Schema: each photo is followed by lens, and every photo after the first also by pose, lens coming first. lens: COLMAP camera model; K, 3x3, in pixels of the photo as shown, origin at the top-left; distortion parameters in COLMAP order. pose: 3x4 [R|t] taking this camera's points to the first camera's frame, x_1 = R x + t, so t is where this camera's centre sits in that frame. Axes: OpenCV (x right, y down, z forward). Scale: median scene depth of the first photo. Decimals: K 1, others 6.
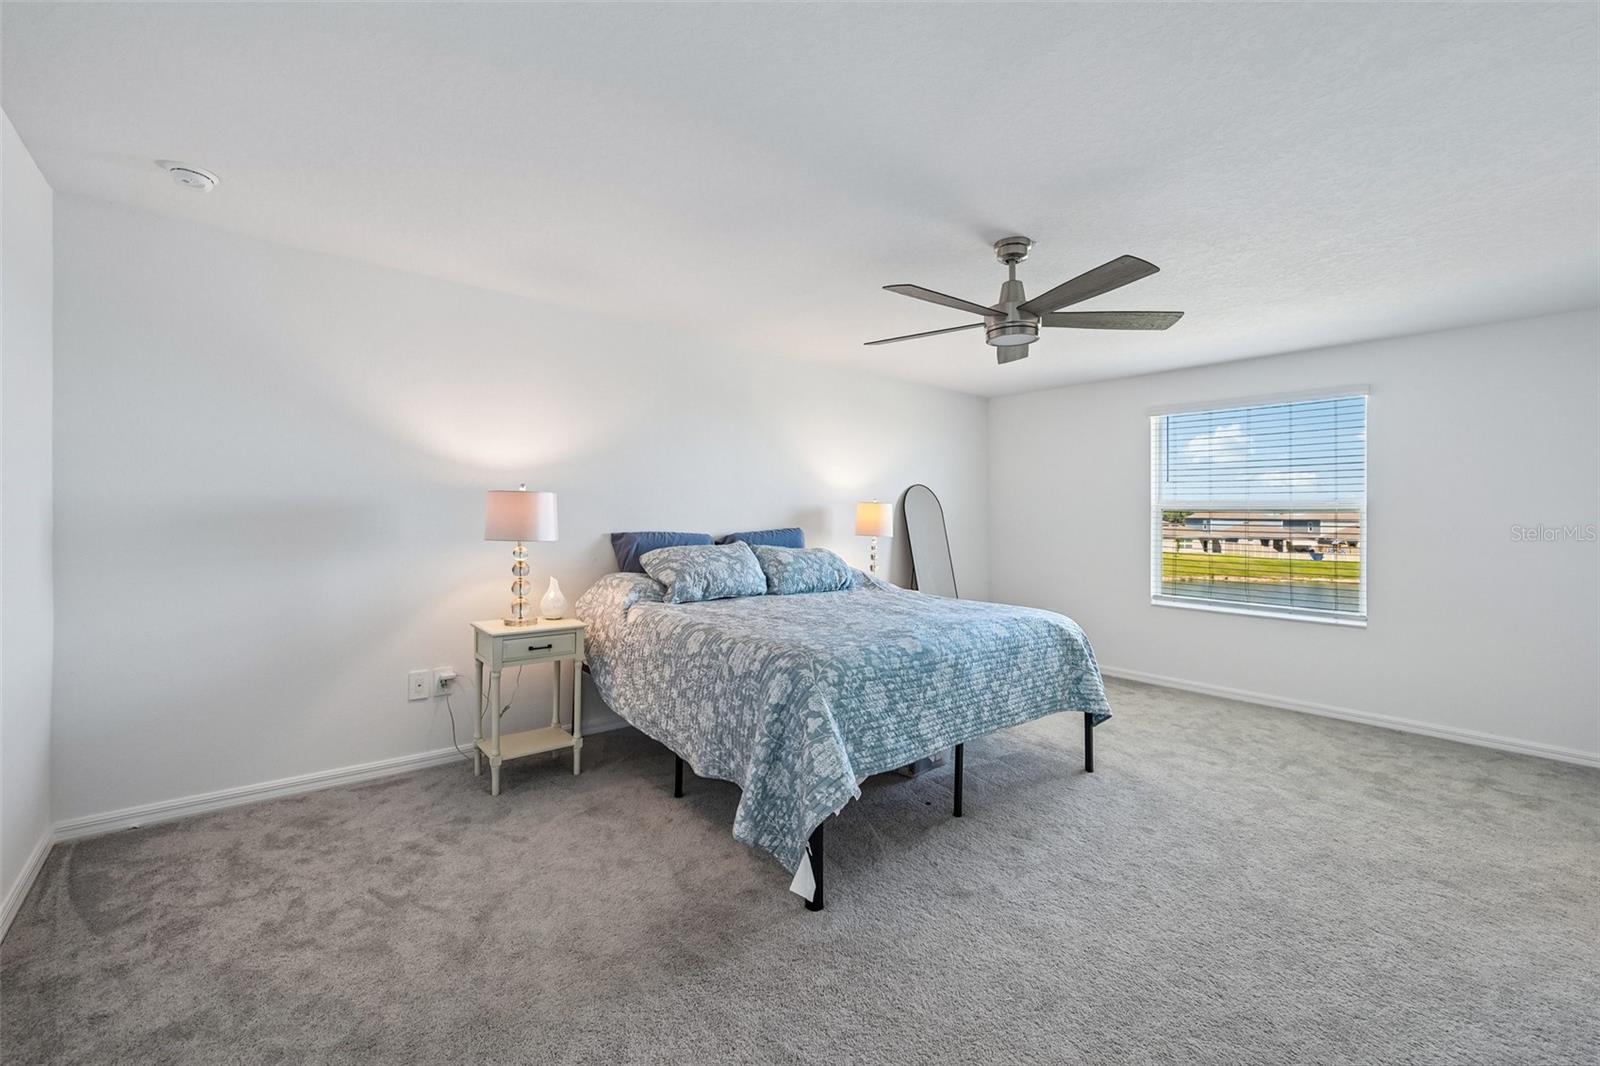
lens RADIAL K [[640.8, 0, 793.1], [0, 640.8, 523.9], [0, 0, 1]] dist [0.002187, -0.000582]
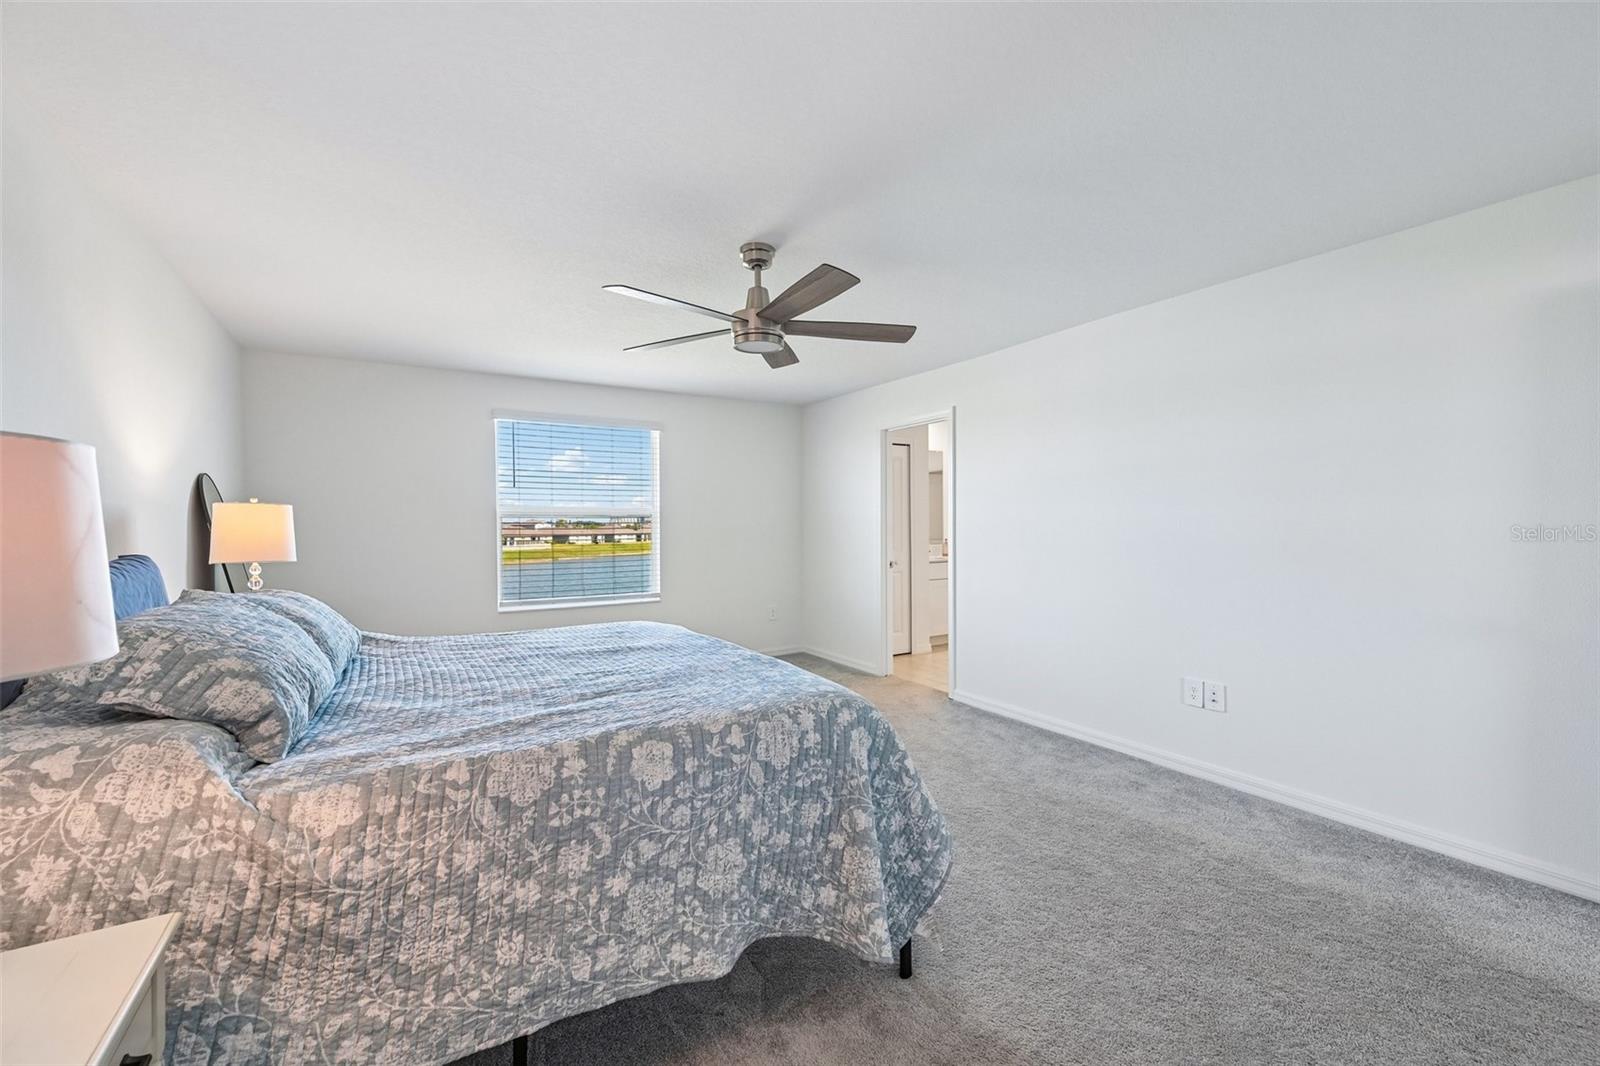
lens RADIAL K [[640.8, 0, 798.3], [0, 640.8, 528.5], [0, 0, 1]] dist [0.002187, -0.000582]
pose [[0.160242, -0.023383, 0.986801, -0.696424], [0.023220, 0.999532, 0.019914, -0.024197], [-0.986805, 0.019722, 0.160710, 0.824284]]
